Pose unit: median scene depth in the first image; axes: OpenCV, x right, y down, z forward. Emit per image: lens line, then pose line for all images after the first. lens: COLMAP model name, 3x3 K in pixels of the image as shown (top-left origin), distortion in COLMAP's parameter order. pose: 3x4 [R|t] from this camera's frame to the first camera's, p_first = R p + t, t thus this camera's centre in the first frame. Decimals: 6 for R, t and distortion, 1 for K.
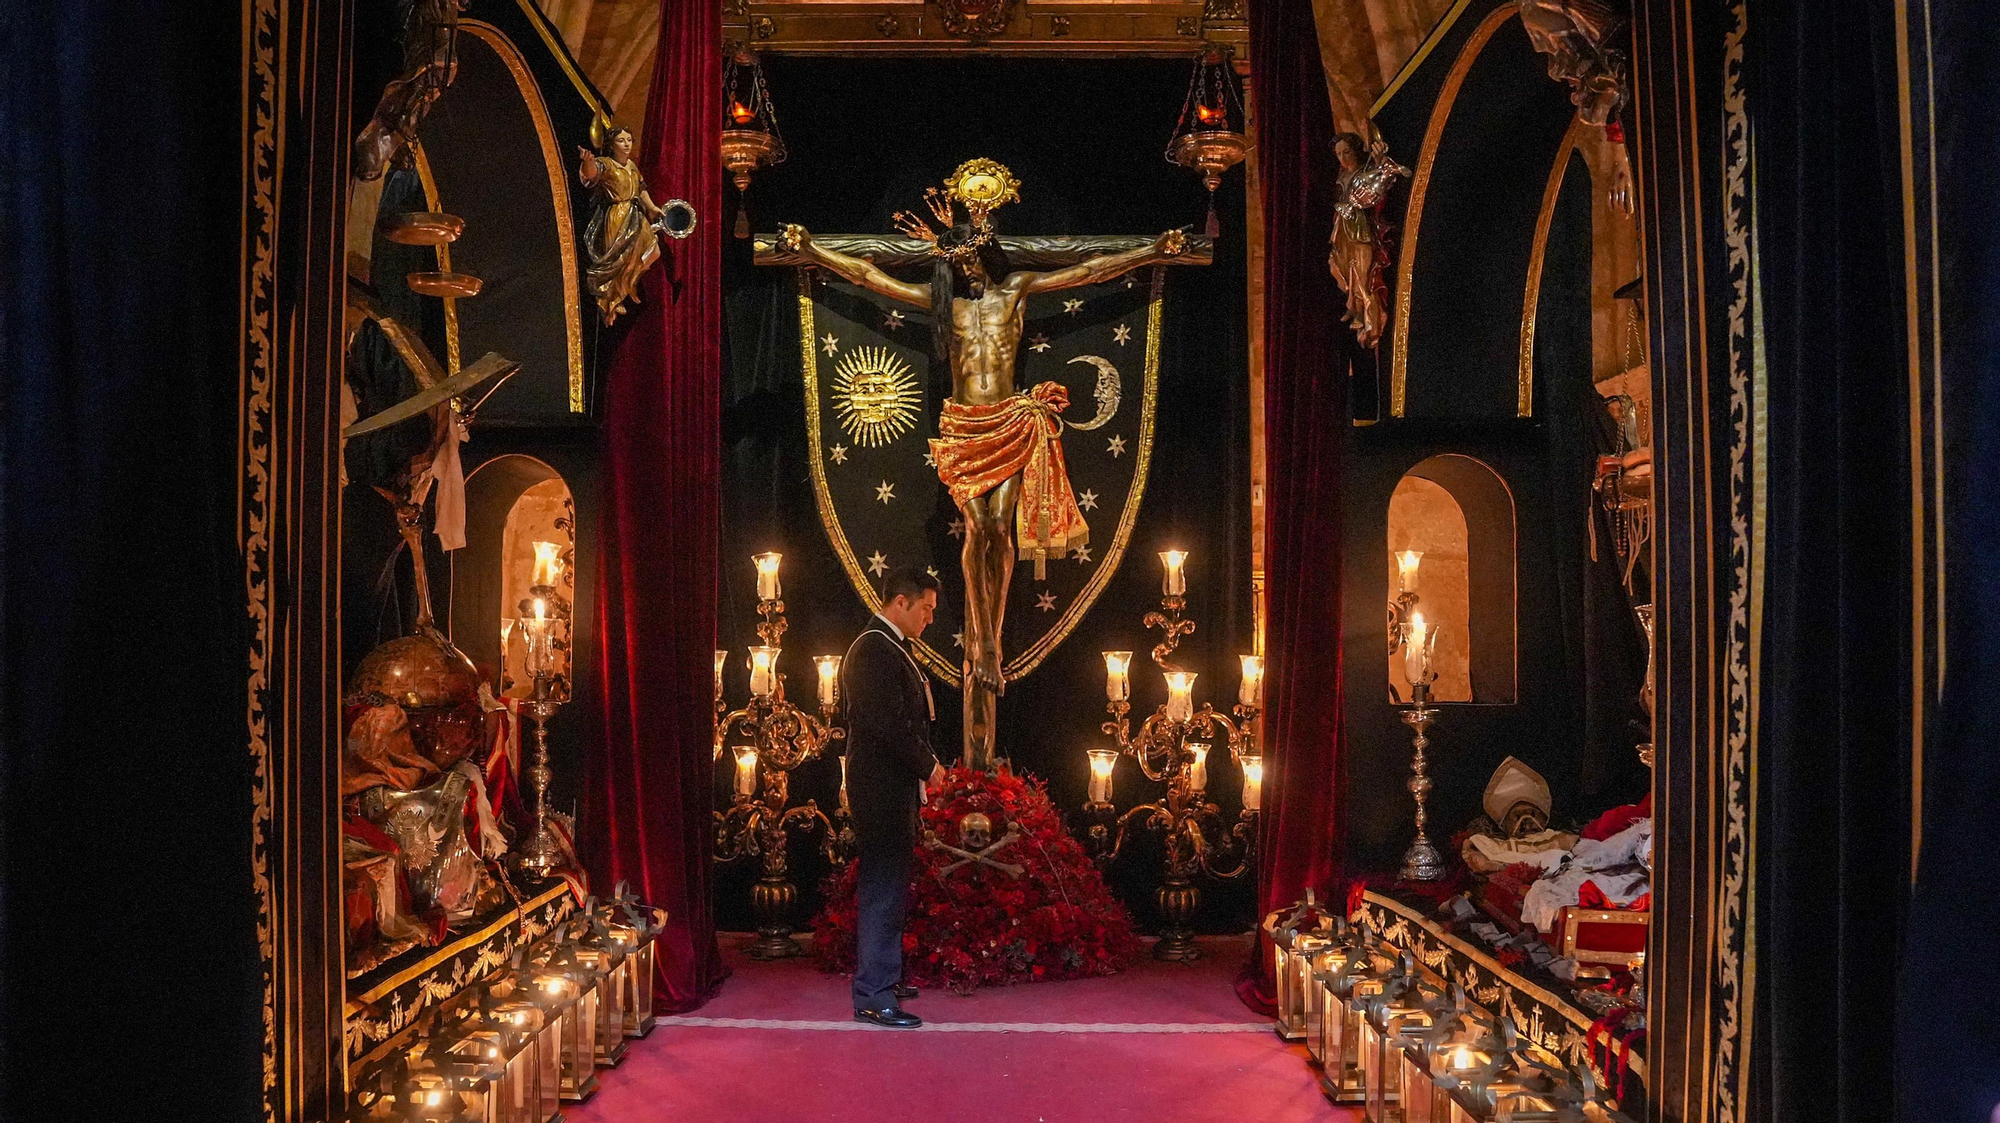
lens RADIAL K [[1554.7, 0, 920.2], [0, 1554.7, 627.3], [0, 0, 1]] dist [-0.080567, -0.000655]
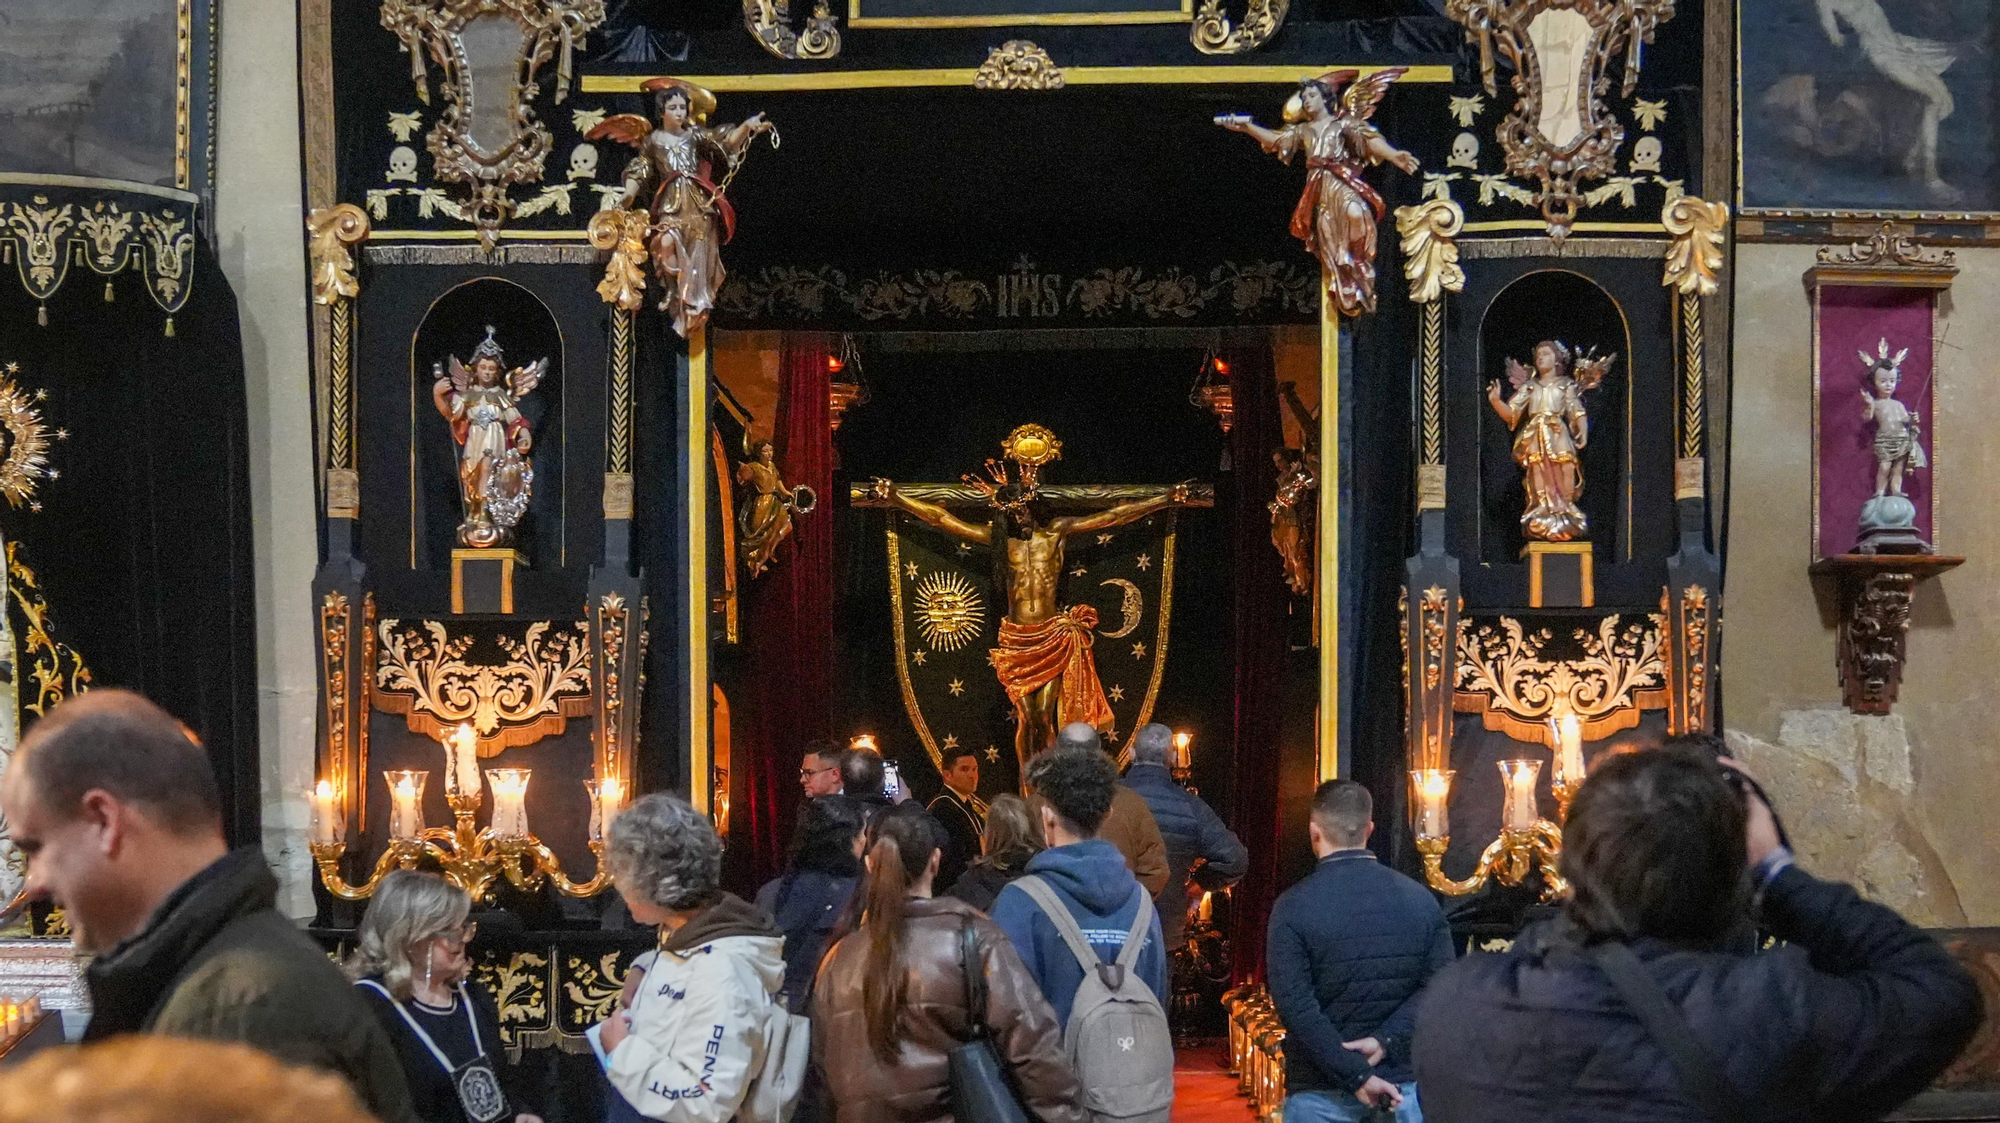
lens RADIAL K [[2286.6, 0, 1171.3], [0, 2286.6, 800.8], [0, 0, 1]] dist [-0.006850, 0.005721]
pose [[0.997515, -0.006010, 0.070201, 0.021355], [0.005137, 0.999907, 0.012622, -0.017676], [-0.070270, -0.012230, 0.997453, -0.898267]]
